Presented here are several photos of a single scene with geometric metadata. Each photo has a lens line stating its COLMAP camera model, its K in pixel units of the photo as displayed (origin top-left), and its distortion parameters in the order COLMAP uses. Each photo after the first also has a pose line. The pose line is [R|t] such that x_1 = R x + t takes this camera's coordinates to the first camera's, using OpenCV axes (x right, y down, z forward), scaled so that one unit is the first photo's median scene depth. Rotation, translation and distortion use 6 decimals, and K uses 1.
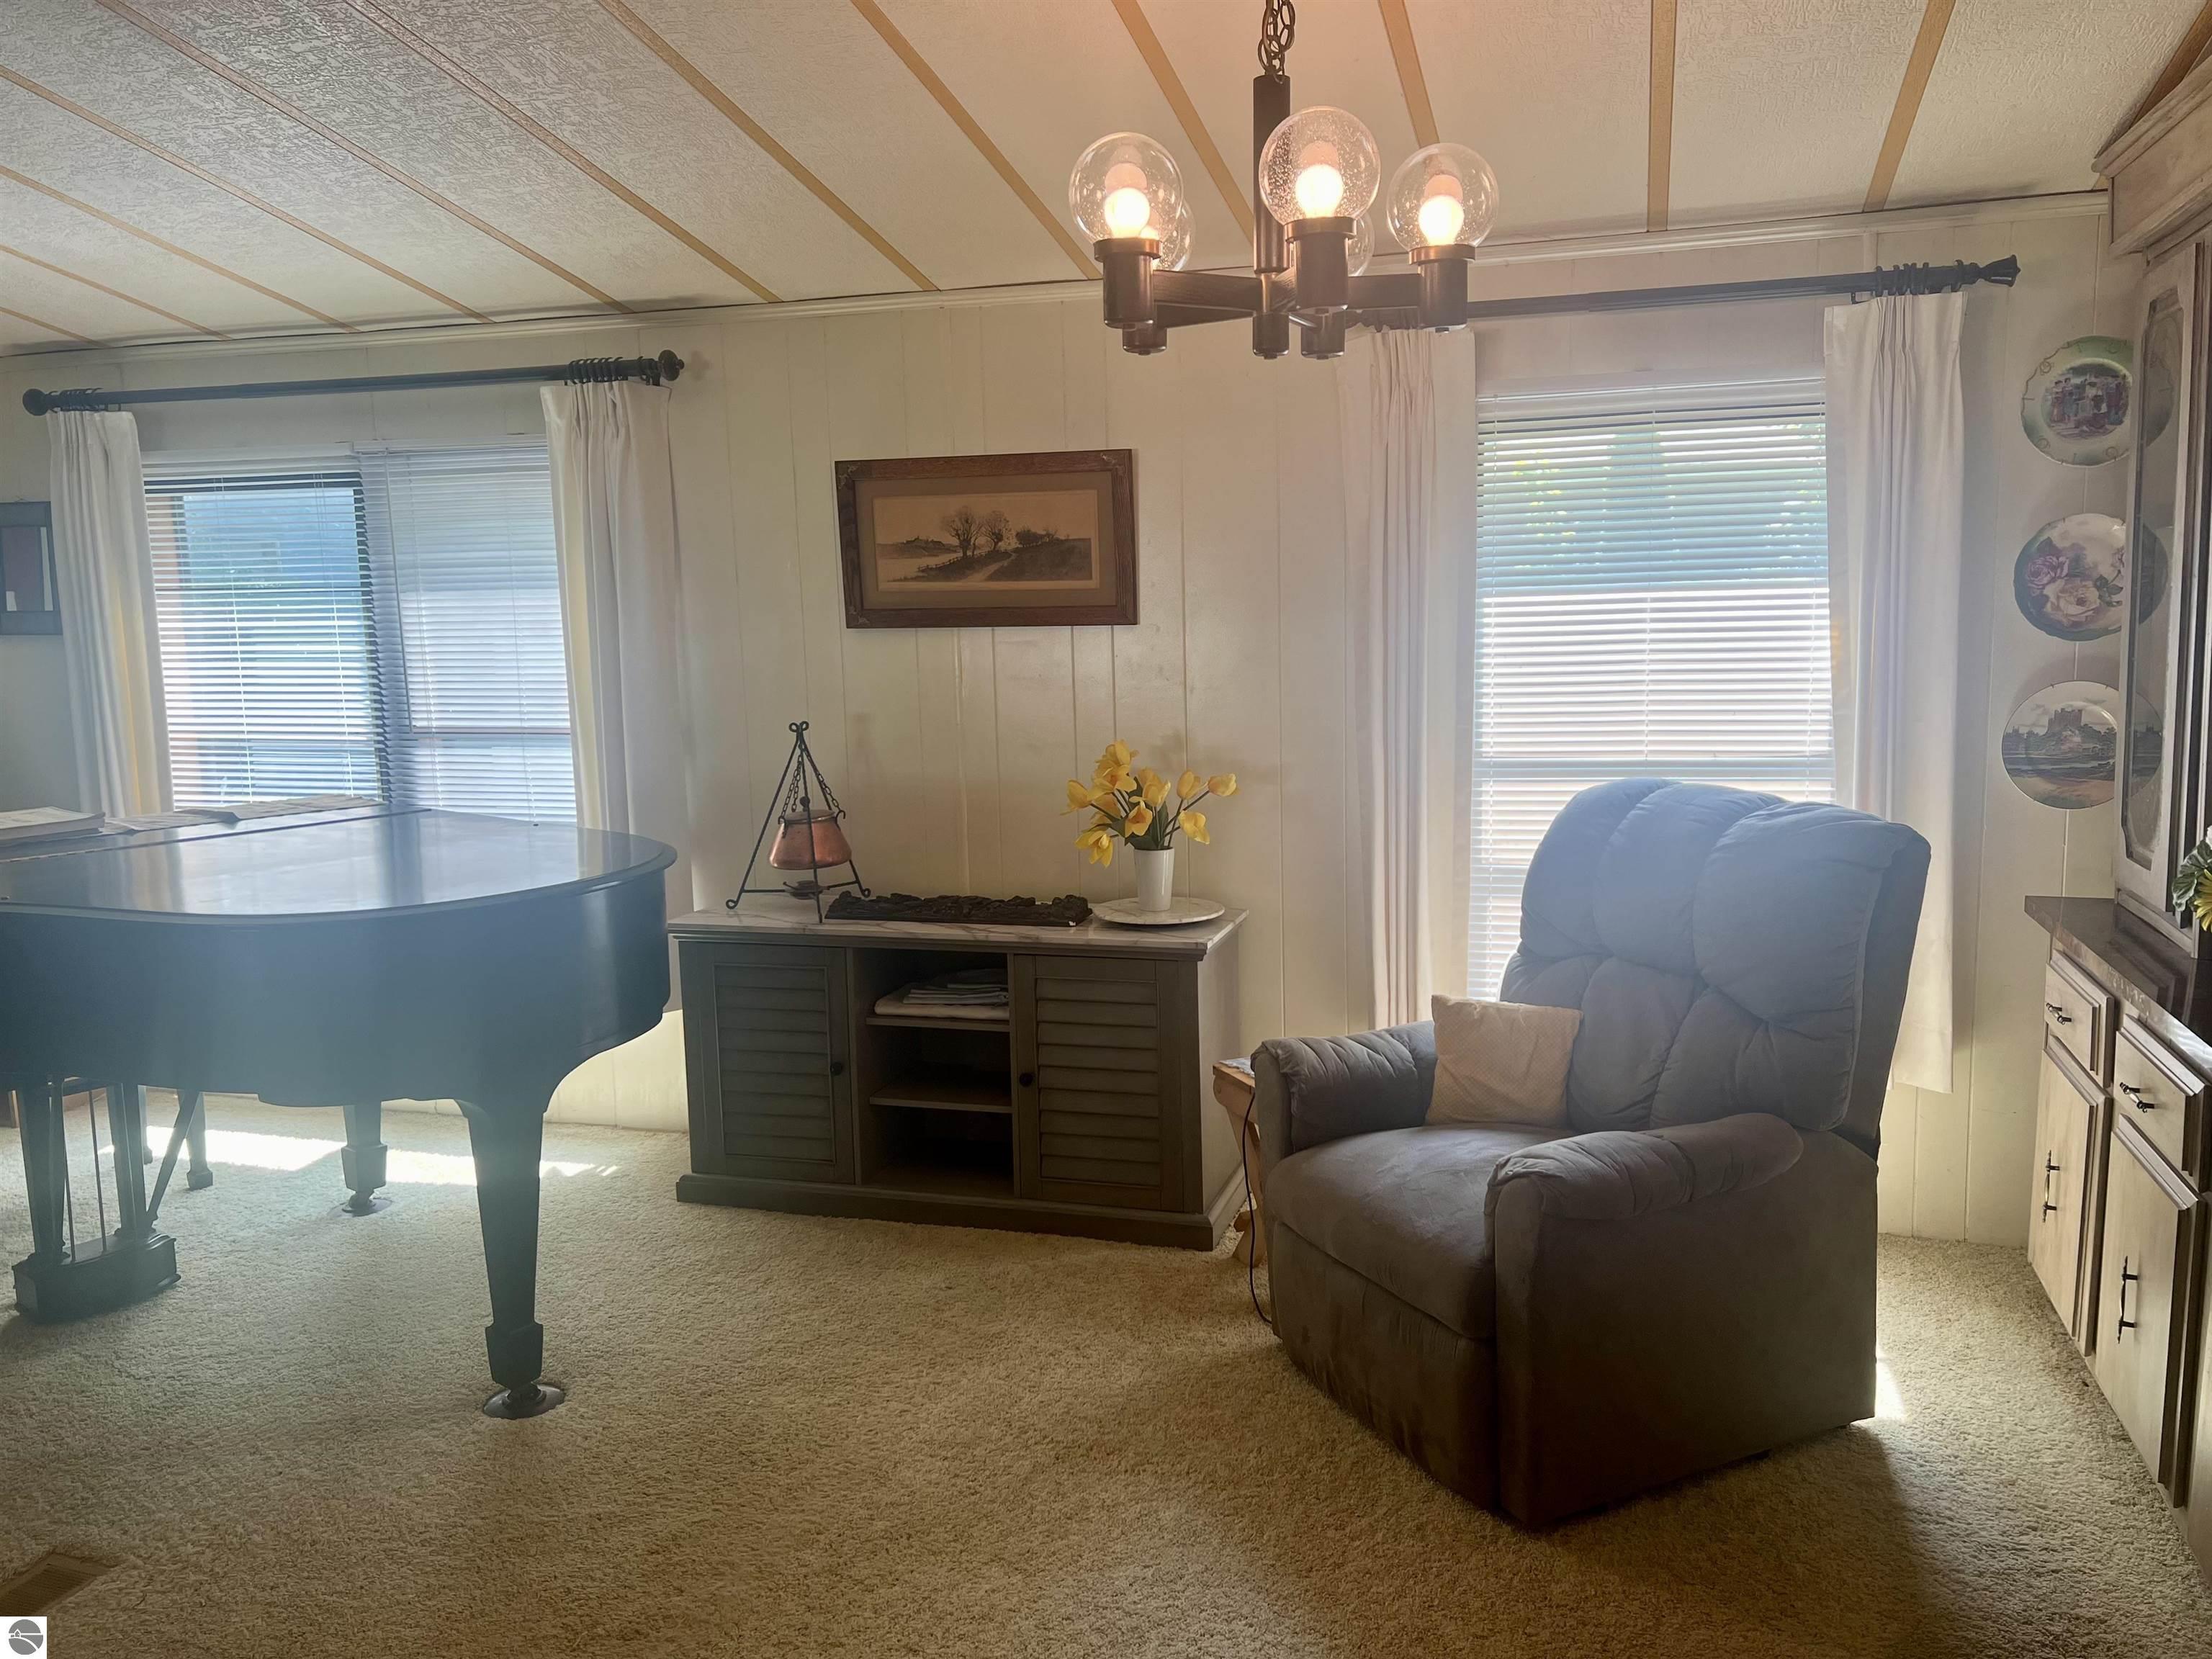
lens RADIAL K [[1656.1, 0, 1171.1], [0, 1656.1, 837.8], [0, 0, 1]] dist [0.072166, -0.091369]
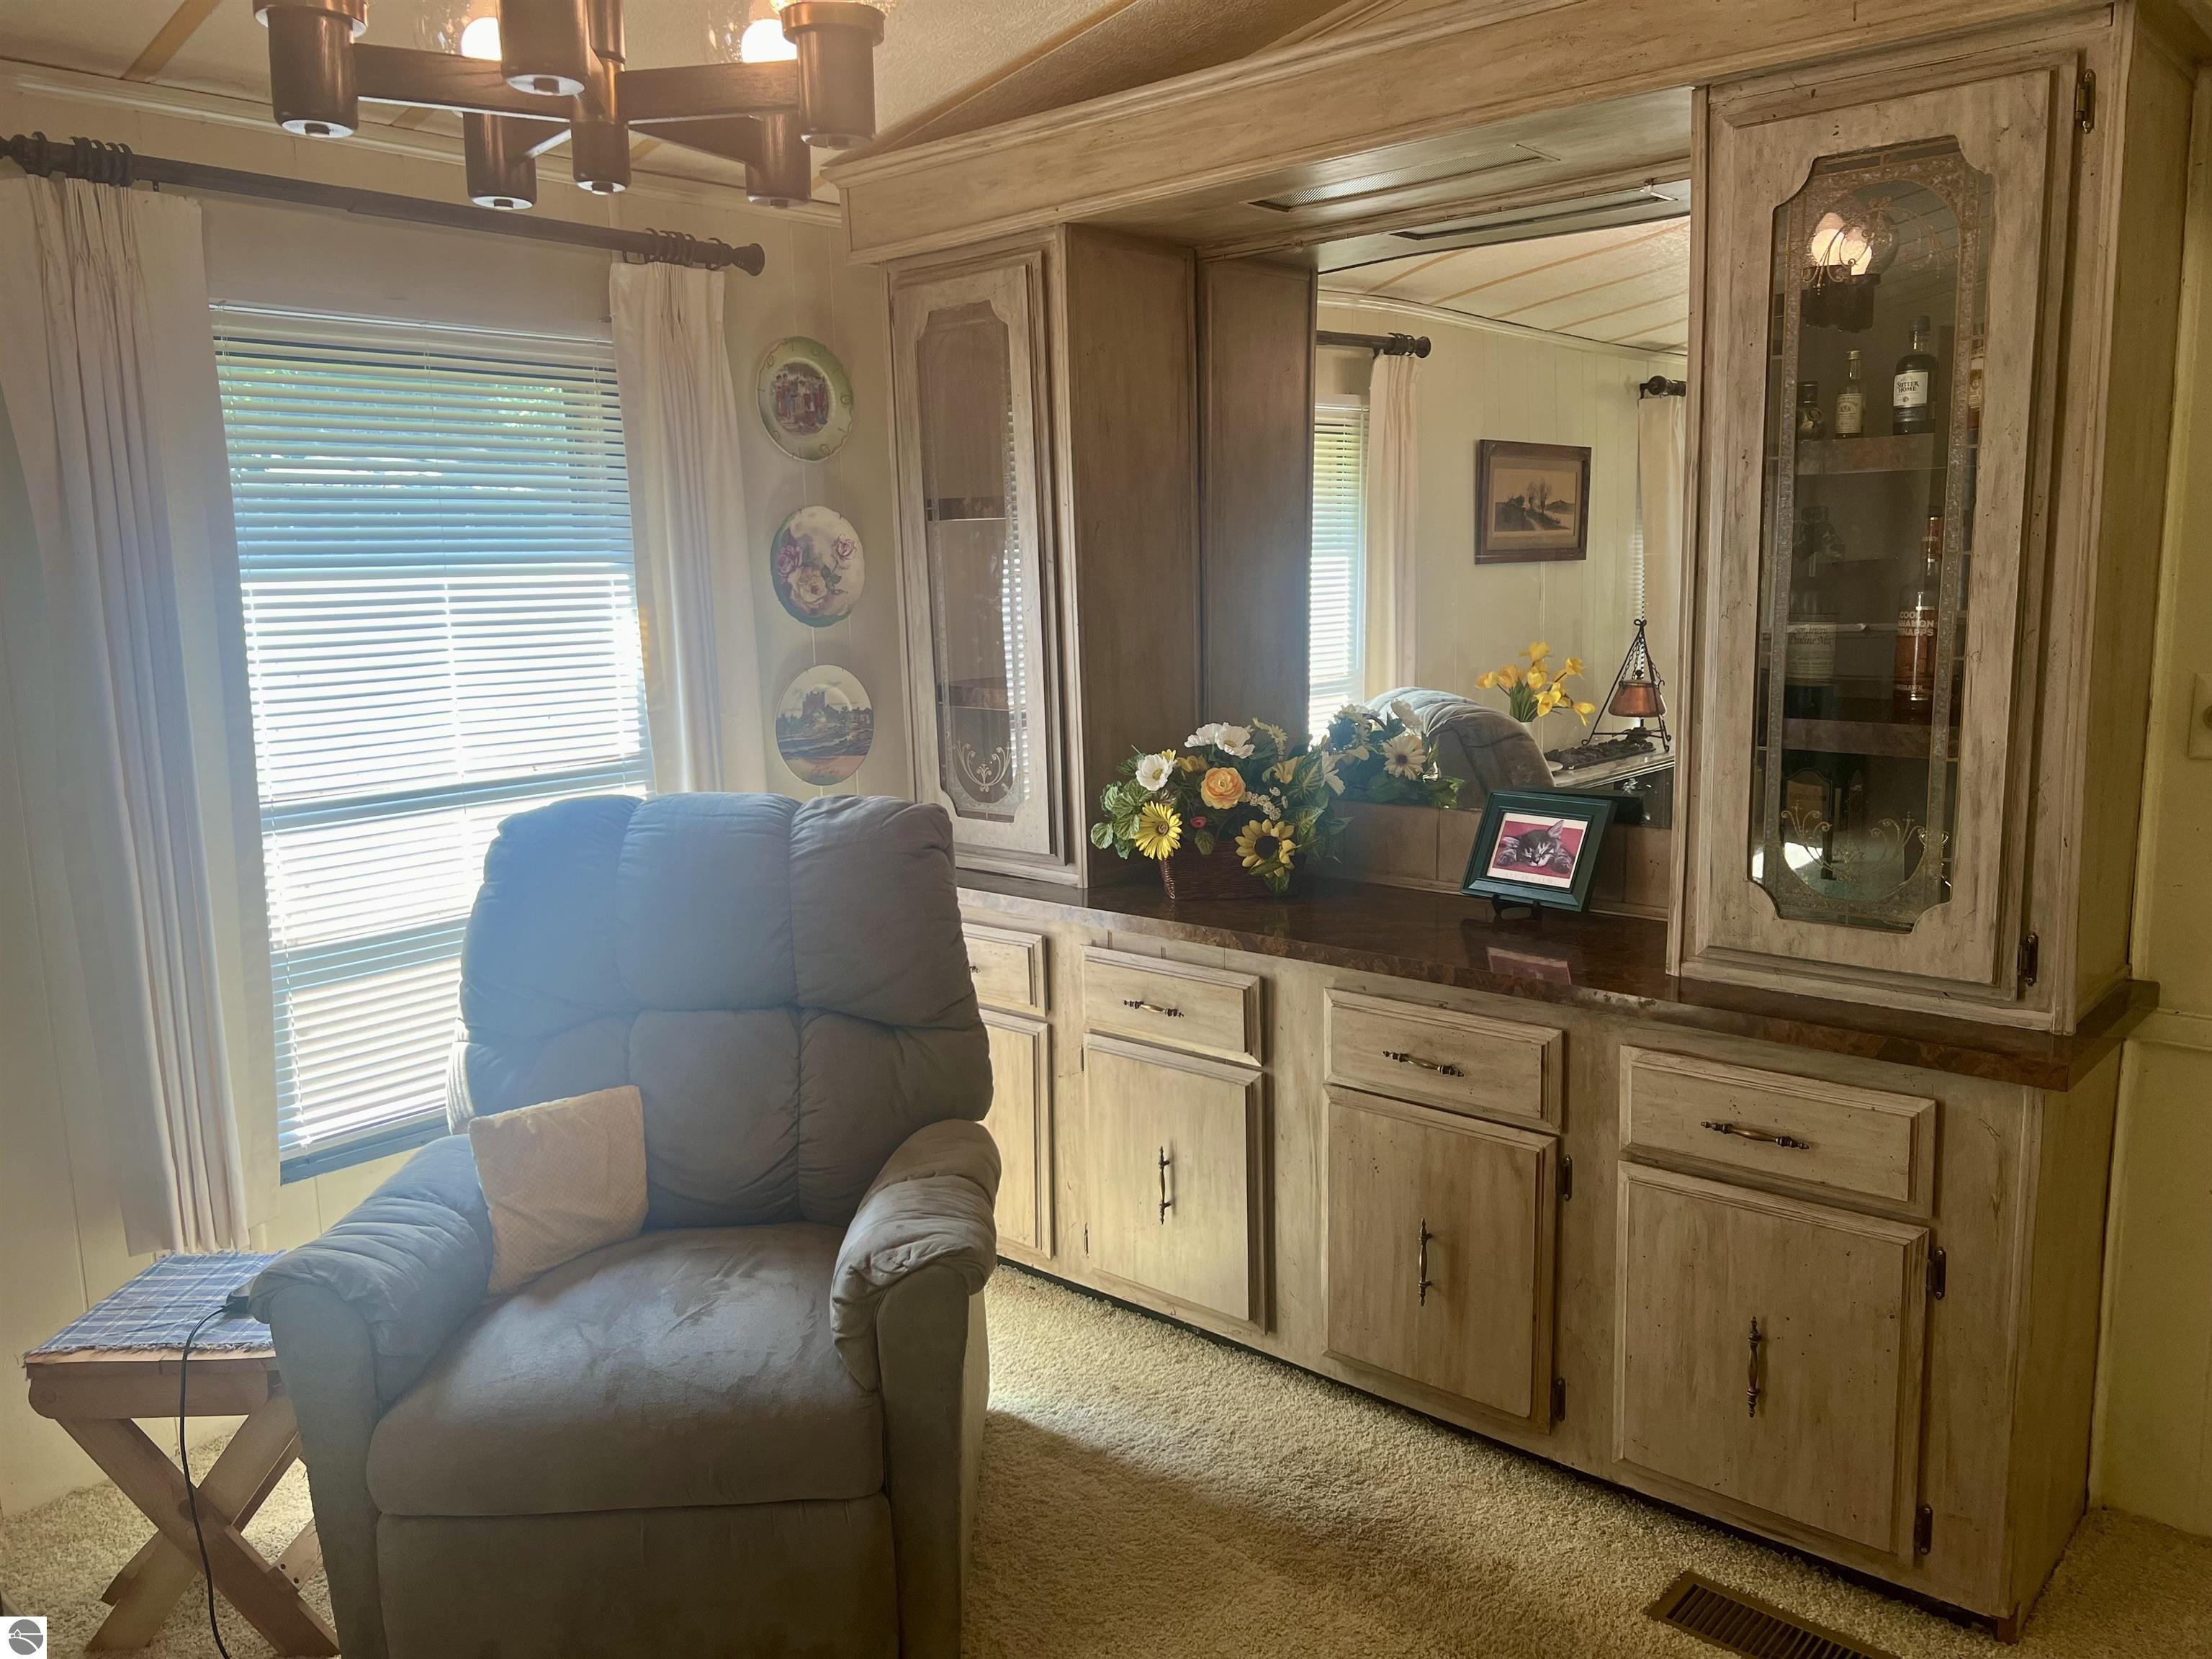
lens RADIAL K [[1656.1, 0, 1105.2], [0, 1656.1, 827.8], [0, 0, 1]] dist [0.072166, -0.091369]
pose [[0.429330, -0.126573, 0.894235, -0.320291], [0.141265, 0.987355, 0.071930, -0.040089], [-0.892032, 0.095442, 0.441781, 0.369871]]
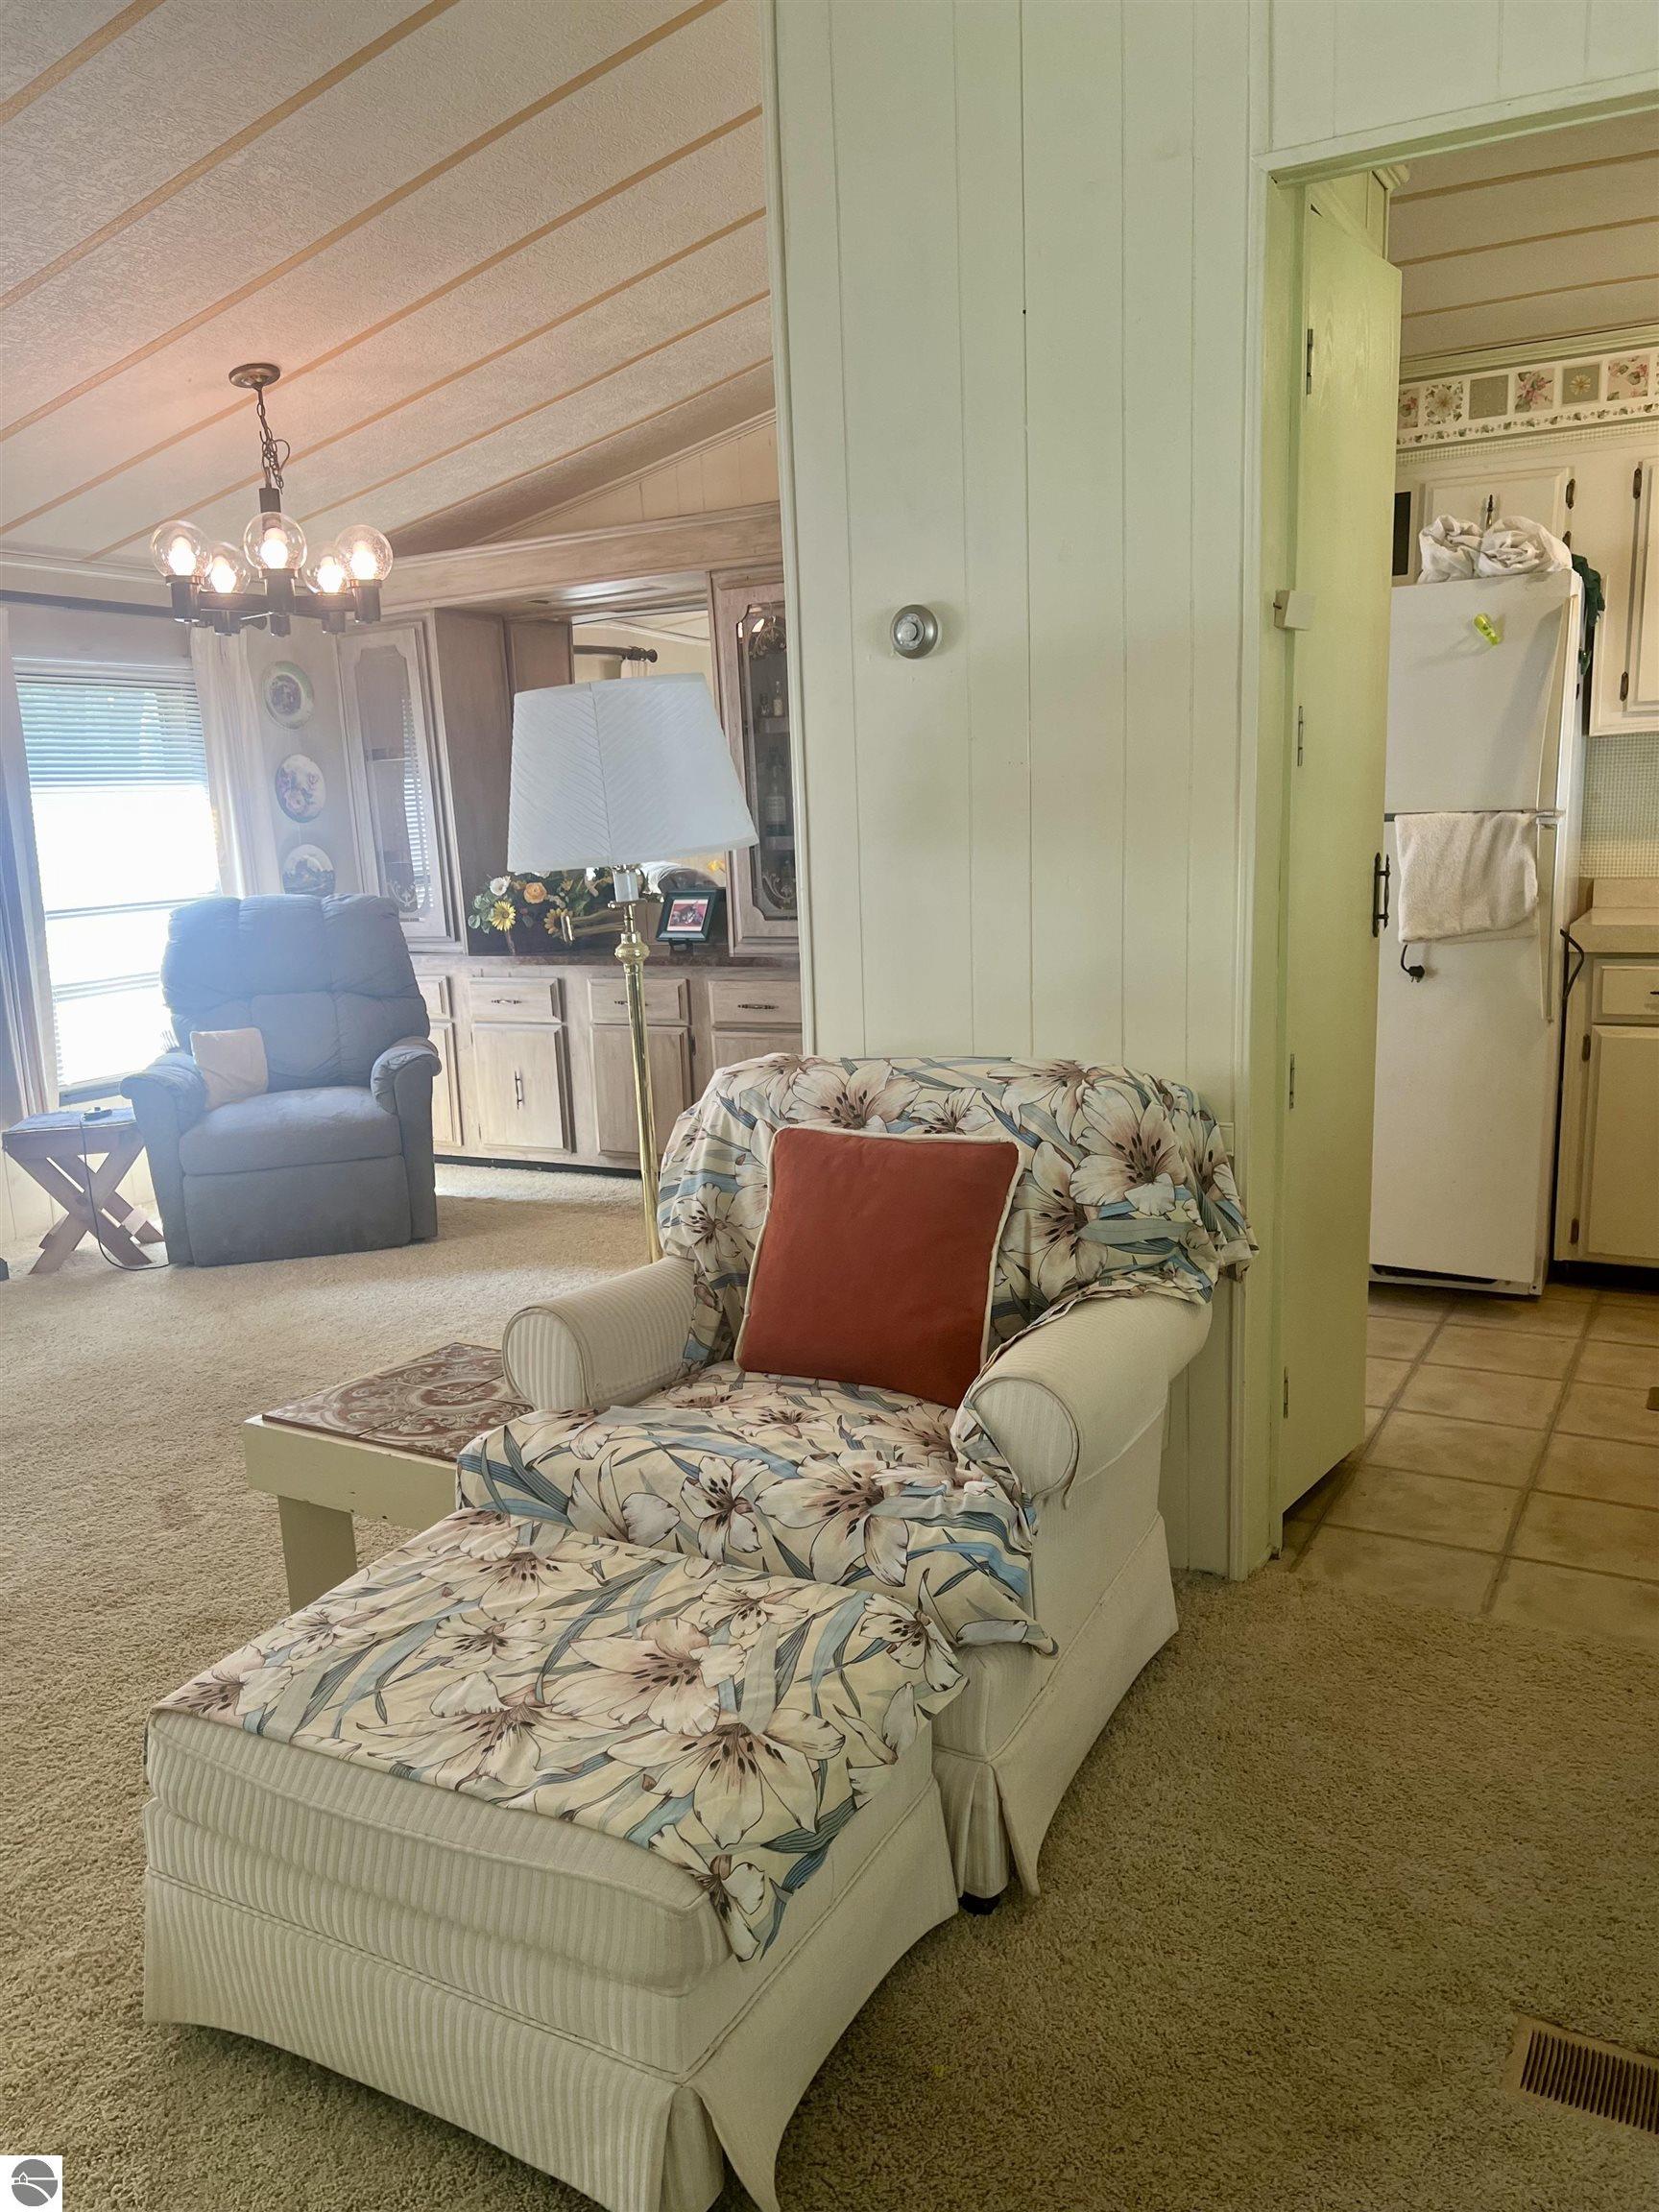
lens RADIAL K [[1656.1, 0, 816.1], [0, 1656.1, 1132.3], [0, 0, 1]] dist [0.072166, -0.091369]
pose [[0.228808, -0.171875, 0.958178, -1.130516], [0.179968, 0.974792, 0.131880, 0.074369], [-0.956691, 0.142266, 0.253972, 0.020239]]
